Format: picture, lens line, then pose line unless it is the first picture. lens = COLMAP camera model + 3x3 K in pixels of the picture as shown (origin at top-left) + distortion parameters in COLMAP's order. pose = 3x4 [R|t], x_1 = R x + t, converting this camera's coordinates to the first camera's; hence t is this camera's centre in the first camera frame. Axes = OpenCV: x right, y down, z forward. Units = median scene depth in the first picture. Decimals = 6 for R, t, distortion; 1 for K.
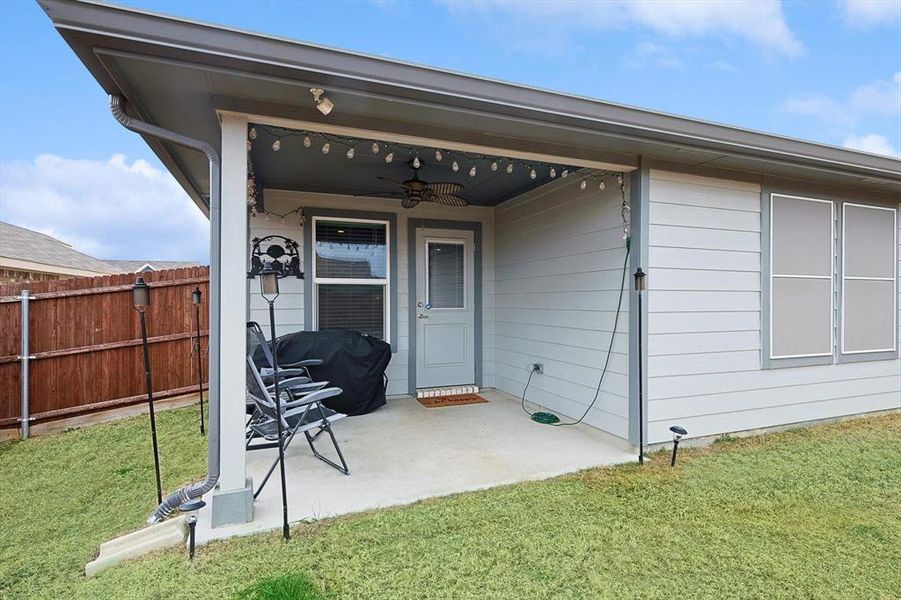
lens RADIAL K [[421.8, 0, 450.5], [0, 421.8, 300.0], [0, 0, 1]] dist [0.001714, 0.000362]
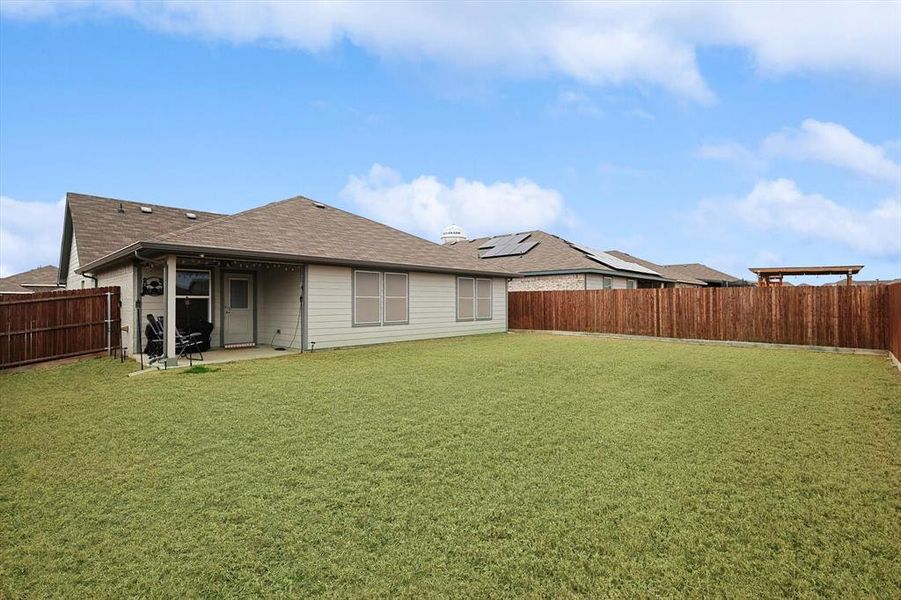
lens RADIAL K [[414.6, 0, 451.2], [0, 414.6, 297.3], [0, 0, 1]] dist [0.001703, 0.000495]
pose [[0.895945, 0.005865, 0.444127, 0.023869], [0.002329, 0.999837, -0.017902, 0.001149], [-0.444160, 0.017073, 0.895785, -1.677829]]
